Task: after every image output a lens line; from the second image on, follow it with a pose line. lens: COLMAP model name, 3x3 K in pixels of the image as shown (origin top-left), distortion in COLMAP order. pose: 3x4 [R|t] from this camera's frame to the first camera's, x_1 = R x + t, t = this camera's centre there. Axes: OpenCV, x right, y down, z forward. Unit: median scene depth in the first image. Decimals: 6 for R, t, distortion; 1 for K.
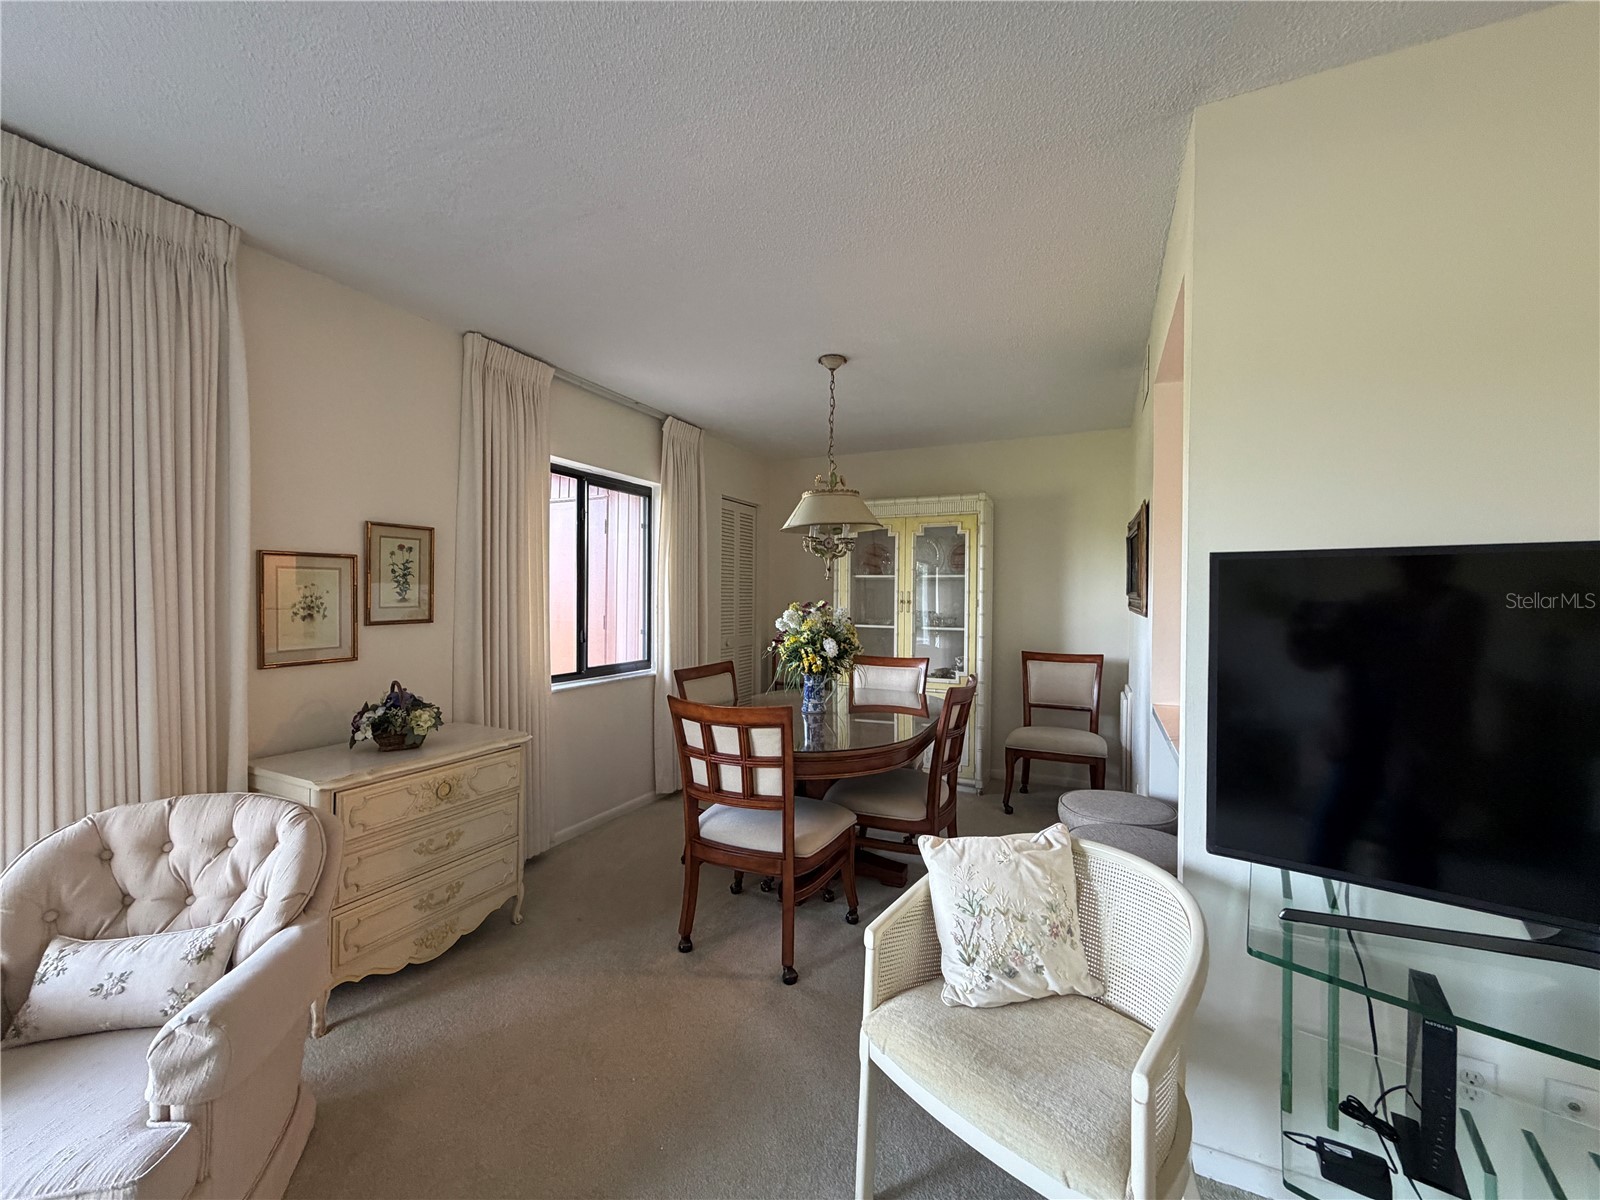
lens RADIAL K [[635.6, 0, 794.2], [0, 635.6, 599.6], [0, 0, 1]] dist [-0.002147, 0.000237]
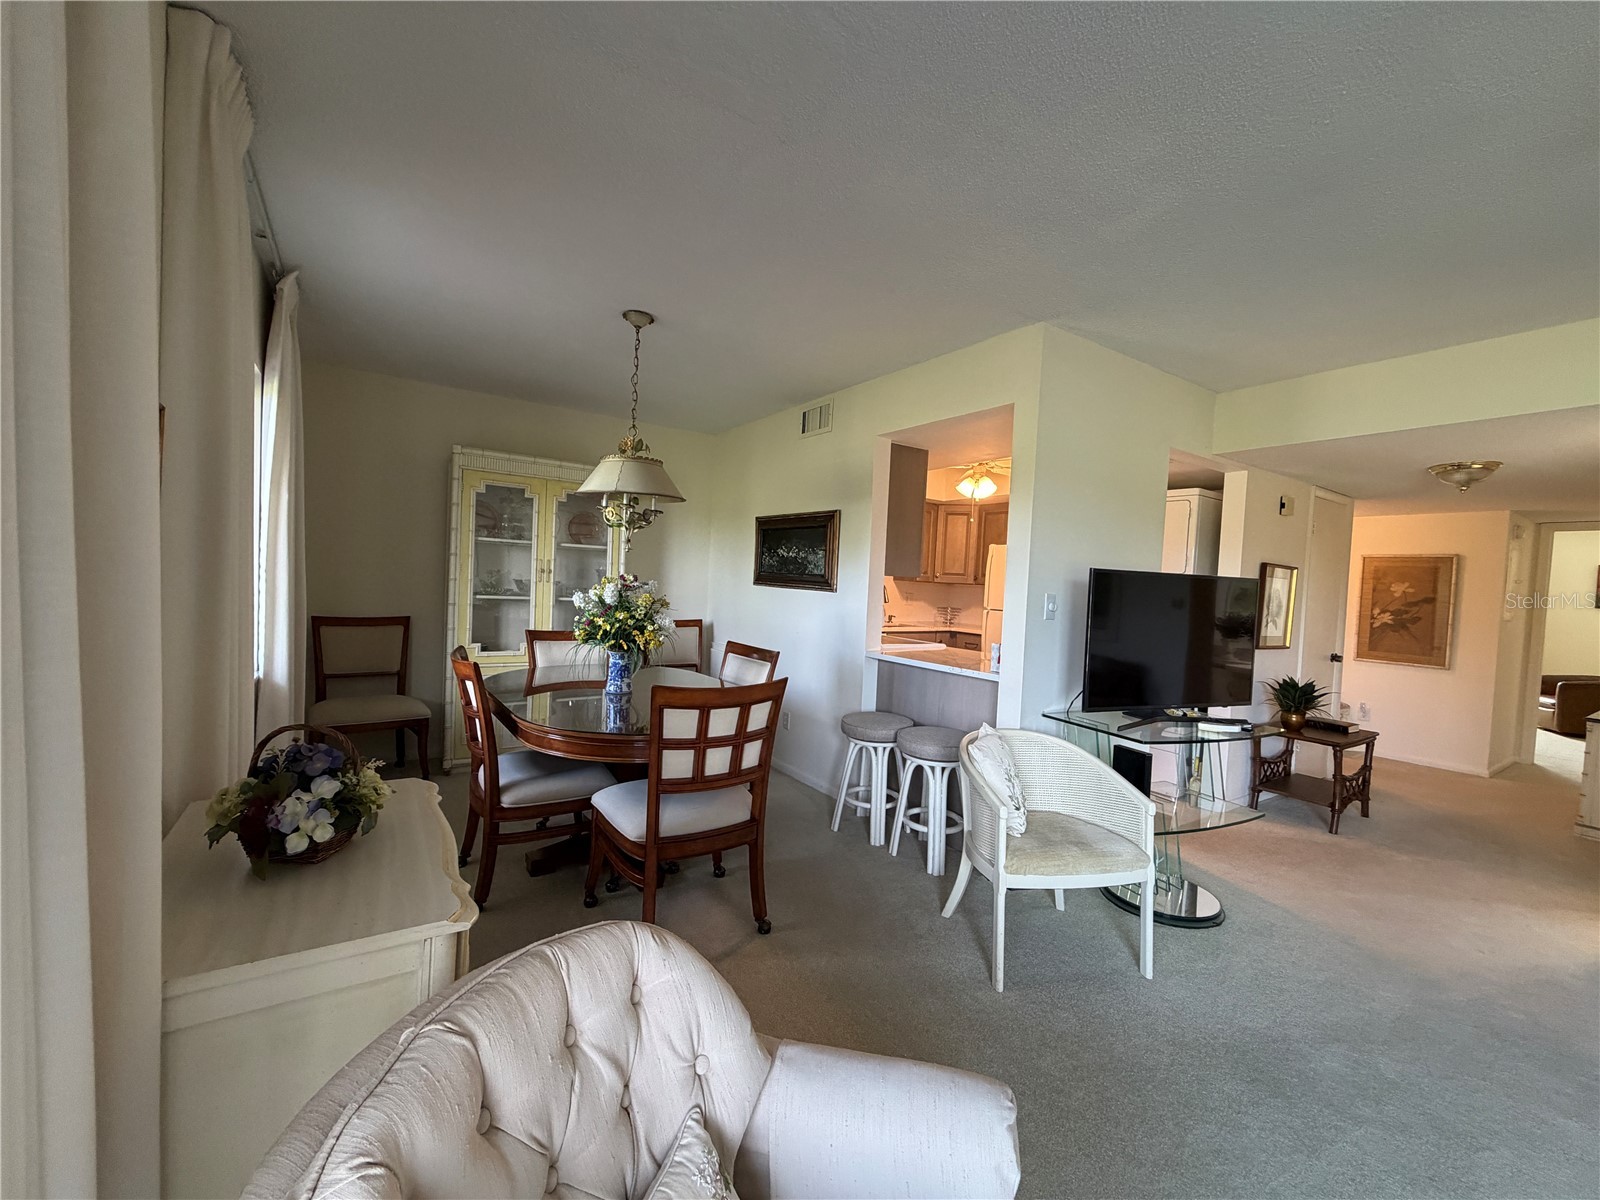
lens RADIAL K [[638.2, 0, 796.5], [0, 638.2, 602.7], [0, 0, 1]] dist [-0.000242, 0.000023]
pose [[0.510513, -0.015089, 0.859738, -0.815032], [-0.039991, 0.998347, 0.041269, -0.006187], [-0.858940, -0.055450, 0.509066, 0.382613]]
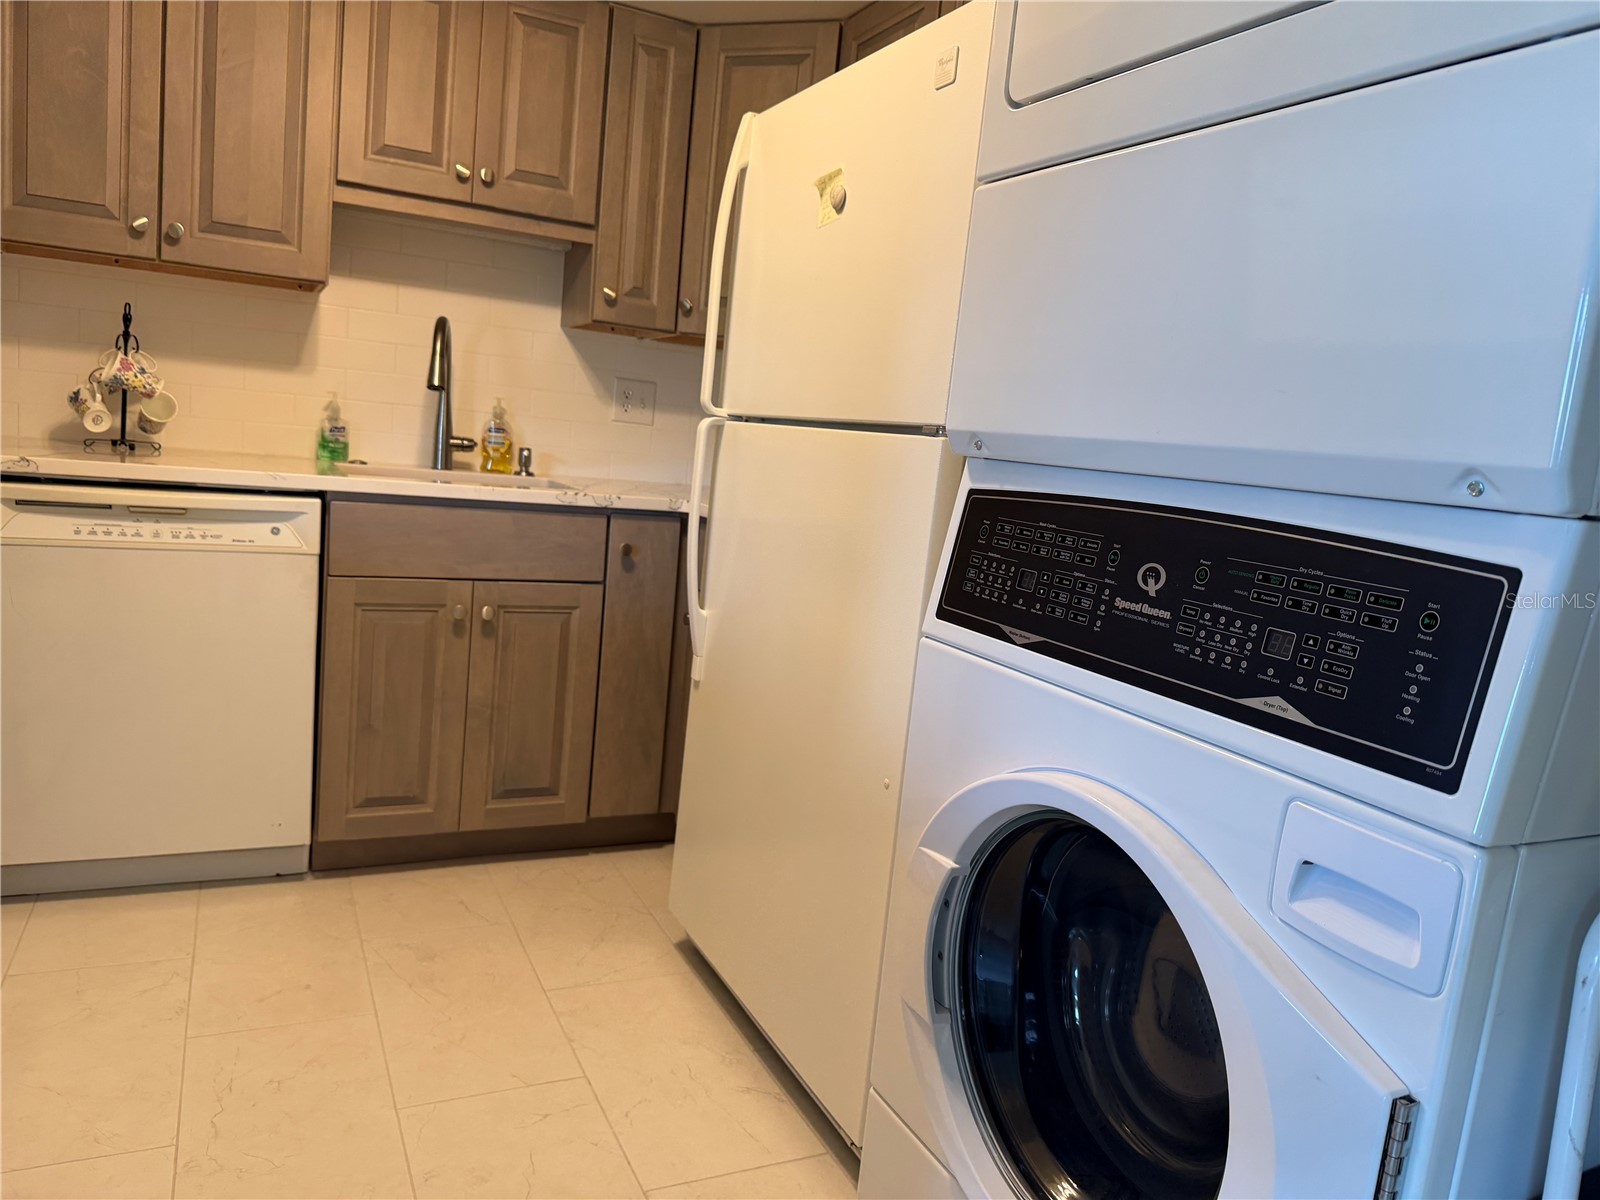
lens RADIAL K [[1126.3, 0, 799.2], [0, 1126.3, 599.0], [0, 0, 1]] dist [0.105326, -0.182996]
pose [[0.624984, -0.058670, 0.778430, 0.814409], [-0.084694, 0.986189, 0.142328, 0.096459], [-0.776029, -0.154881, 0.611384, 0.311941]]
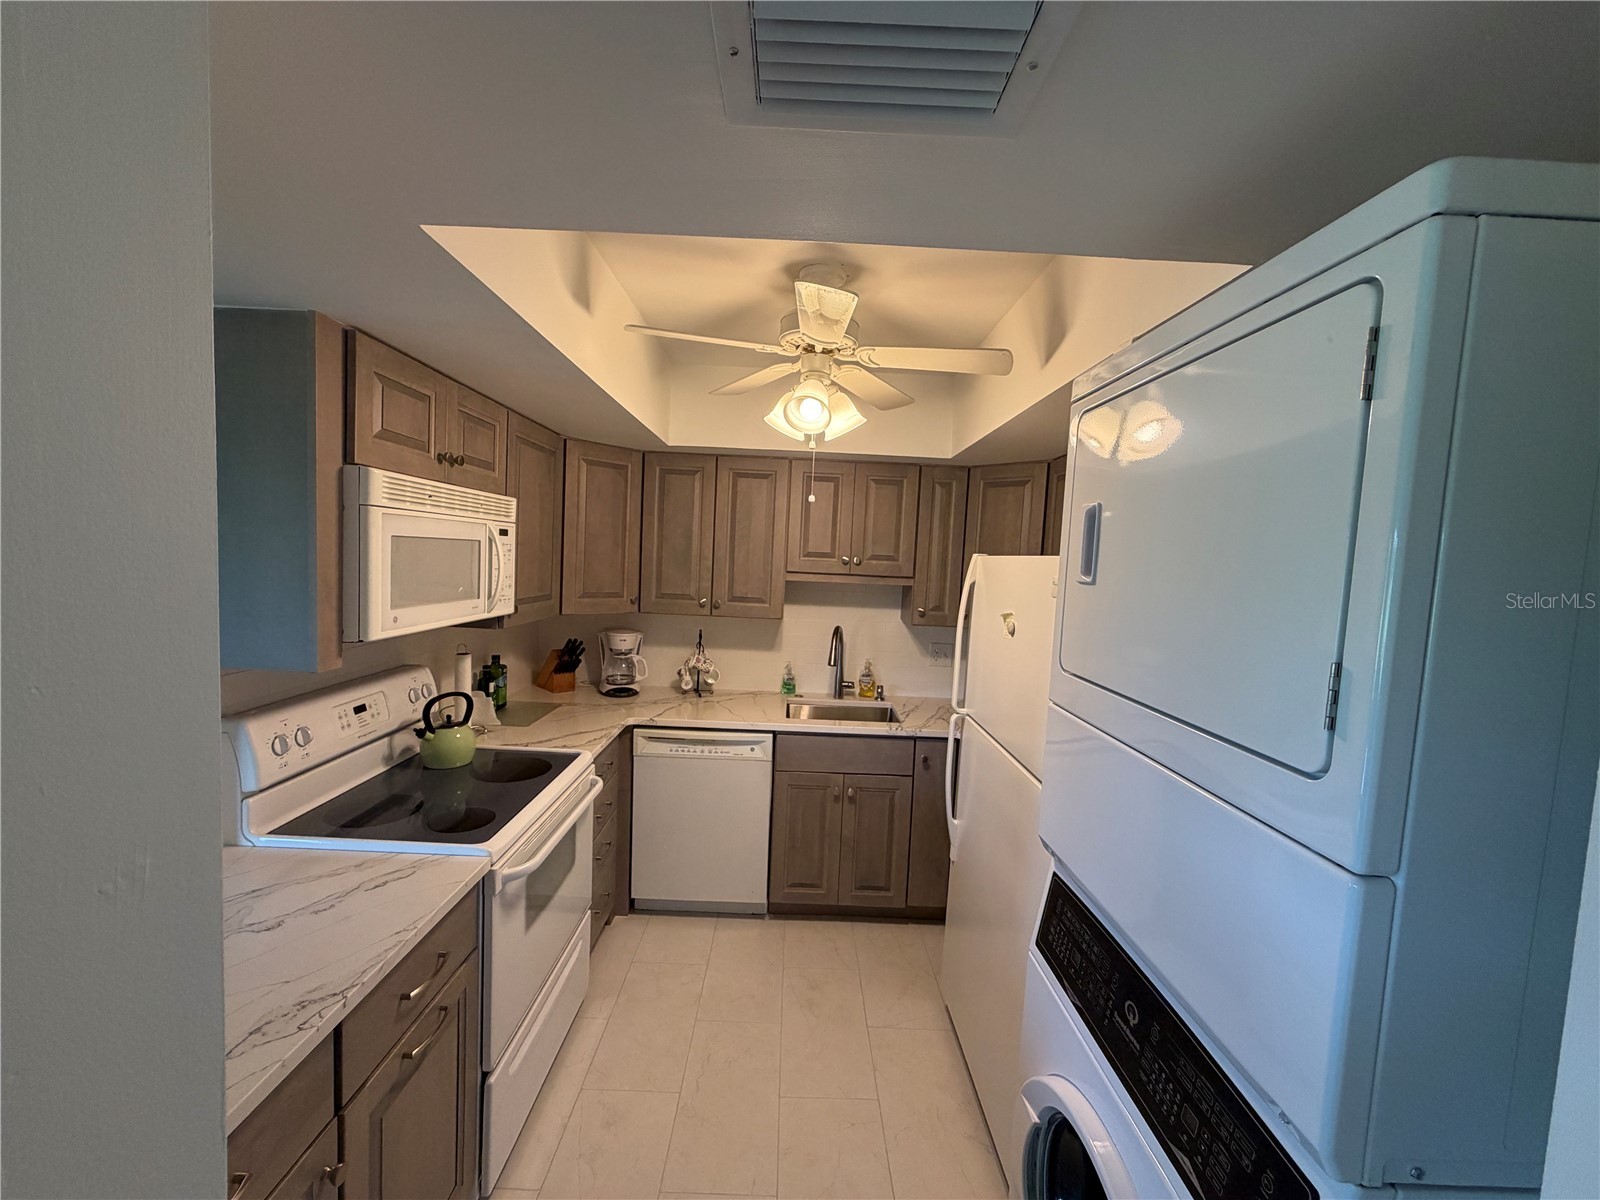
lens RADIAL K [[638.2, 0, 796.5], [0, 638.2, 602.7], [0, 0, 1]] dist [-0.000242, 0.000023]
pose [[0.900941, 0.001454, 0.433938, 0.877285], [-0.034985, 0.996983, 0.069295, -0.131381], [-0.432528, -0.077612, 0.898274, 0.229306]]
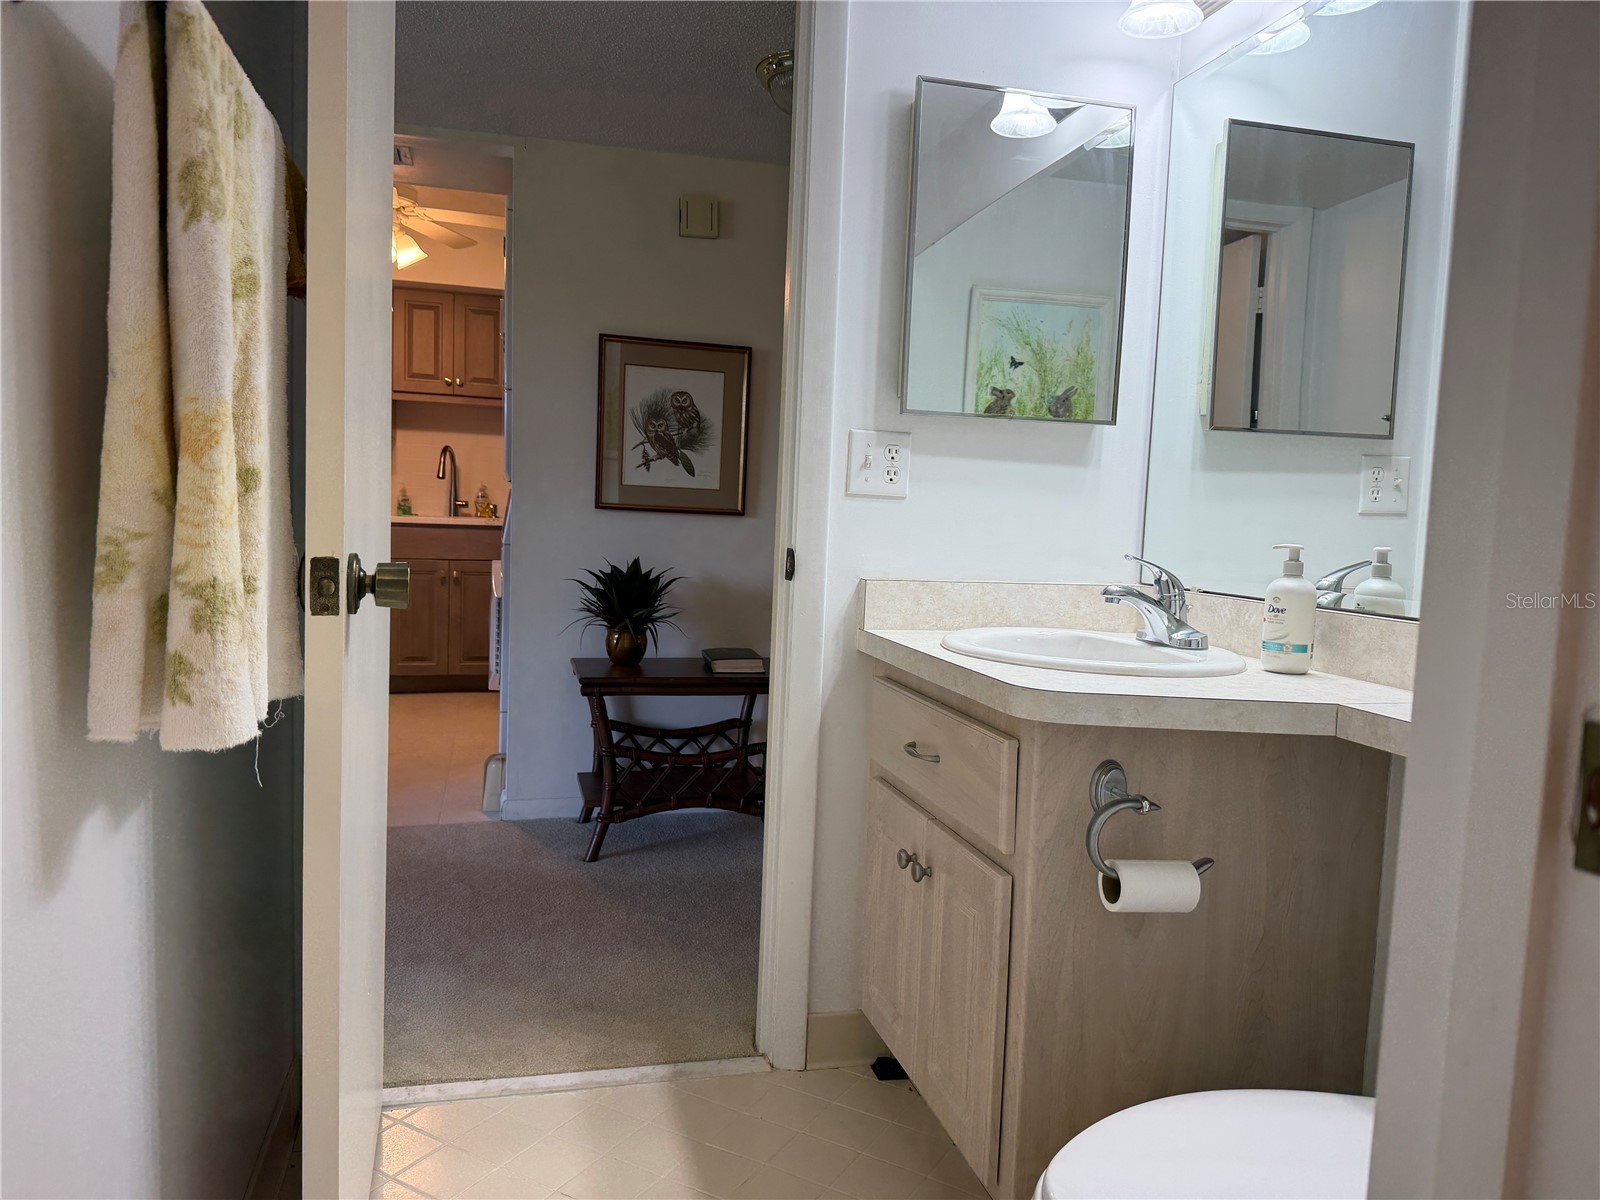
lens RADIAL K [[1100.4, 0, 802.0], [0, 1100.4, 596.3], [0, 0, 1]] dist [0.118016, -0.168339]
pose [[0.754904, -0.032809, 0.655014, 0.466758], [-0.024388, 0.996653, 0.078029, 0.131895], [-0.655381, -0.074879, 0.751577, -1.084398]]
